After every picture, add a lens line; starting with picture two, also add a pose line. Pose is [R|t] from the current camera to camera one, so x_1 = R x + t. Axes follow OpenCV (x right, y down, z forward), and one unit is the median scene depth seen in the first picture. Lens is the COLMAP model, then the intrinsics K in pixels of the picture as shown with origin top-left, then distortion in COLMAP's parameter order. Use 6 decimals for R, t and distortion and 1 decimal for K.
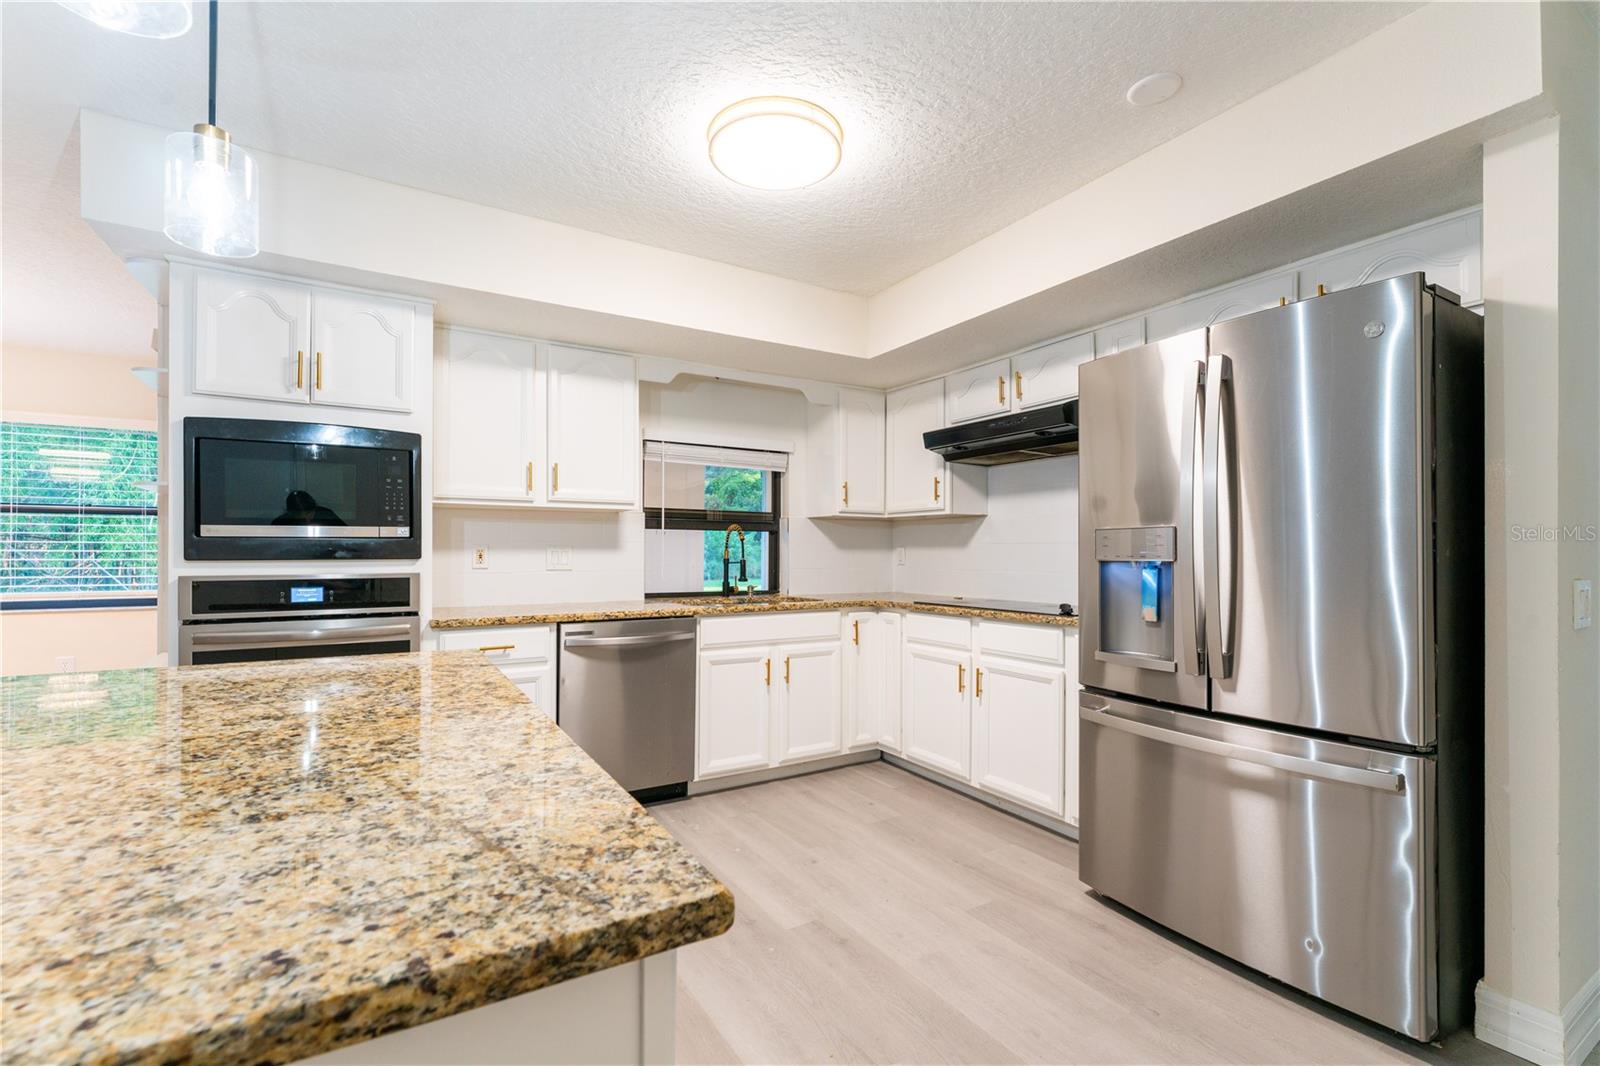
lens RADIAL K [[693.3, 0, 798.0], [0, 693.3, 548.2], [0, 0, 1]] dist [0.000869, -0.000128]
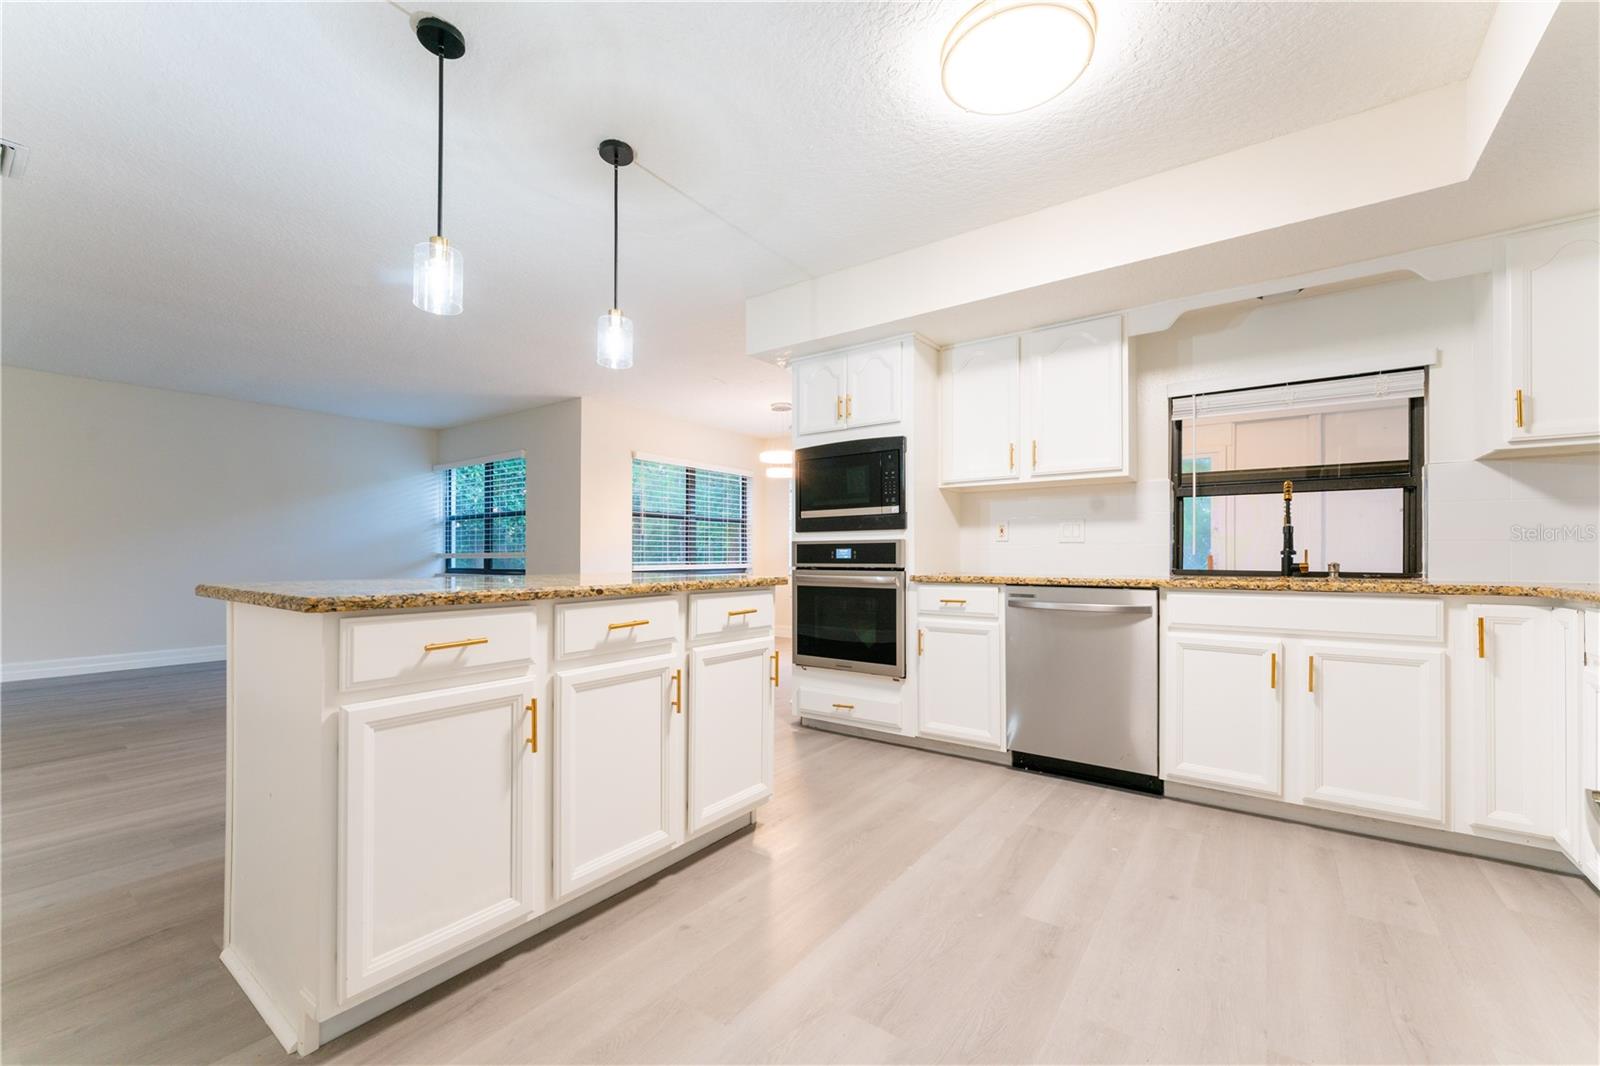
lens RADIAL K [[644.3, 0, 797.6], [0, 644.3, 553.3], [0, 0, 1]] dist [-0.002898, 0.000268]
pose [[0.380083, -0.005157, -0.924938, 0.413224], [0.005788, 0.999978, -0.003197, 0.050995], [0.924934, -0.004138, 0.380105, 0.262609]]
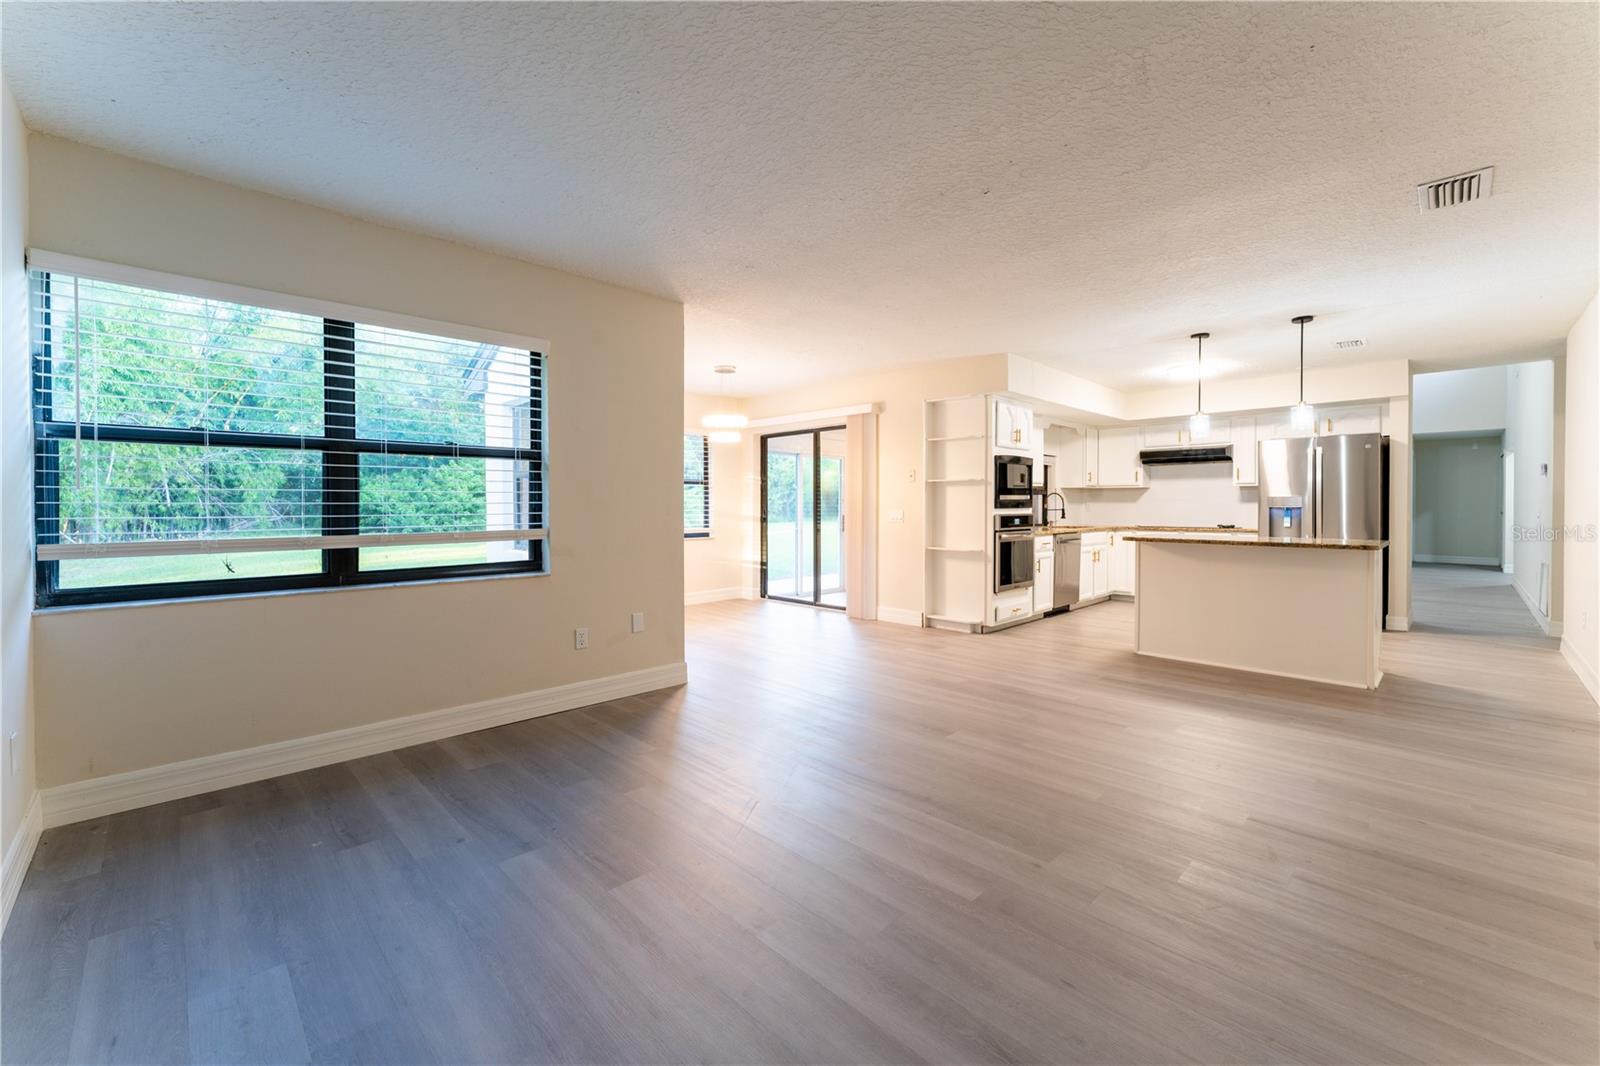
lens RADIAL K [[644.3, 0, 796.2], [0, 644.3, 519.3], [0, 0, 1]] dist [-0.002898, 0.000268]
pose [[0.974179, -0.007095, 0.225667, -1.492236], [0.000822, 0.999611, 0.027881, -0.007664], [-0.225777, -0.026976, 0.973805, -0.856853]]
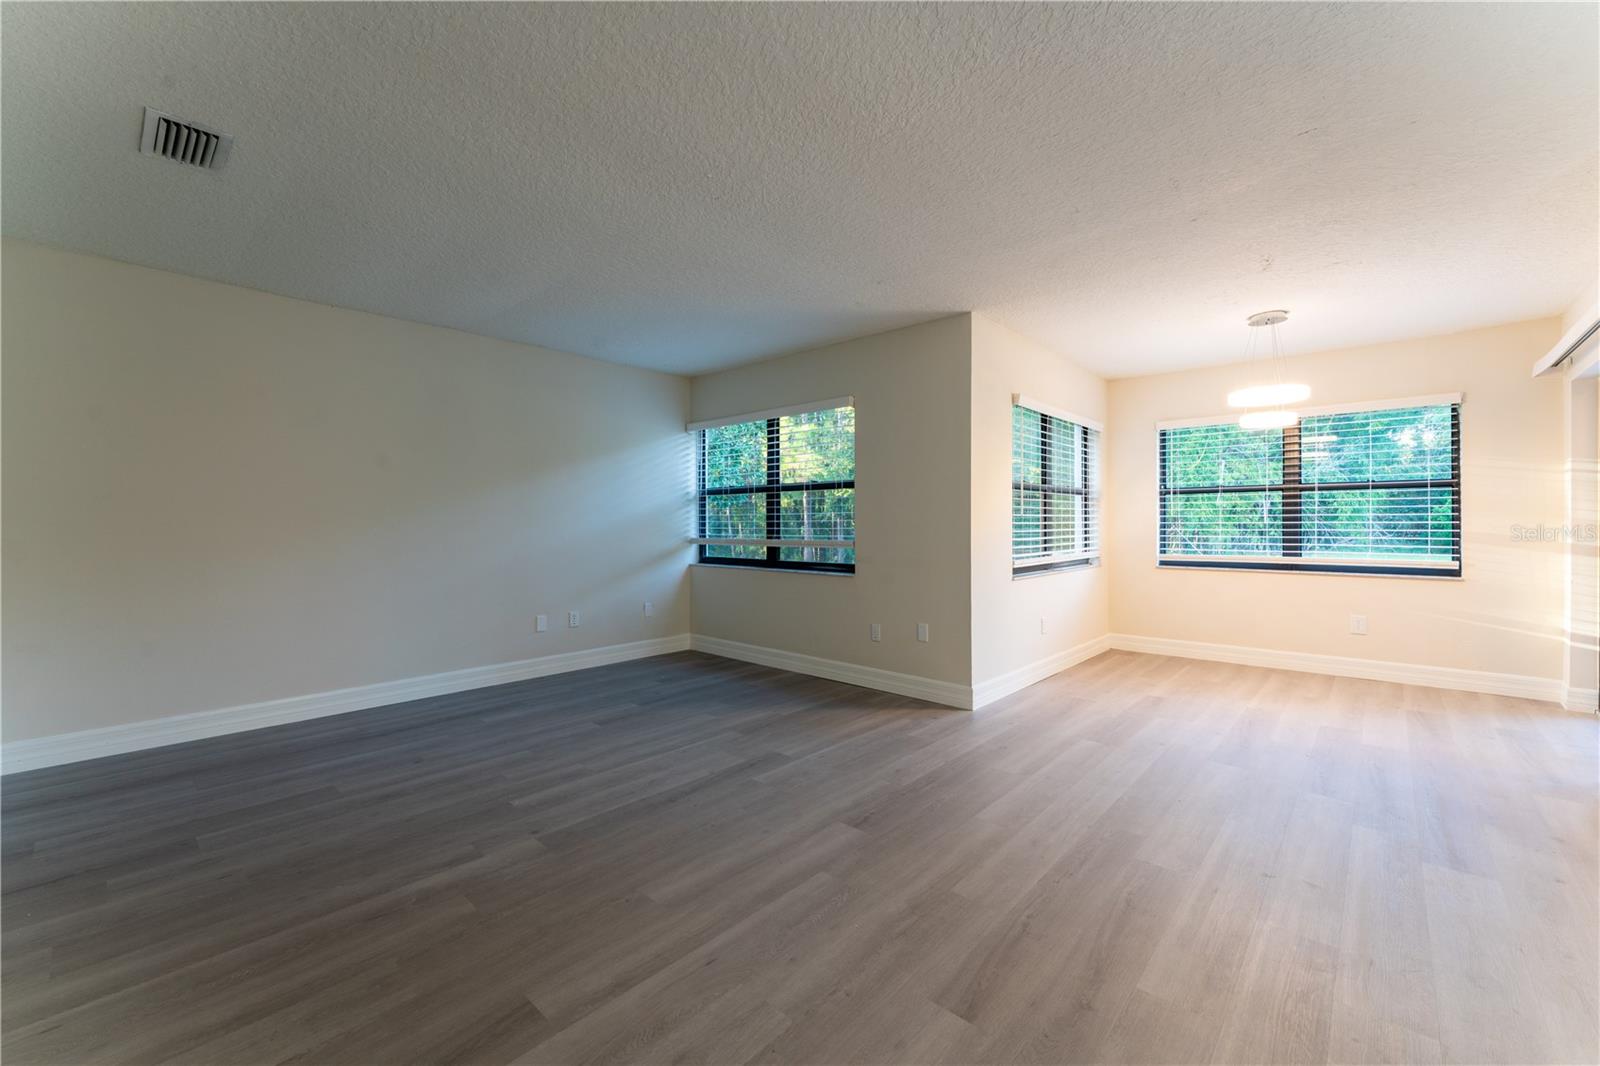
lens RADIAL K [[644.3, 0, 787.5], [0, 644.3, 522.1], [0, 0, 1]] dist [-0.002898, 0.000268]
pose [[0.271490, -0.003194, -0.962436, -0.398186], [0.006395, 0.999978, -0.001514, -0.001087], [0.962420, -0.005744, 0.271505, -0.257870]]
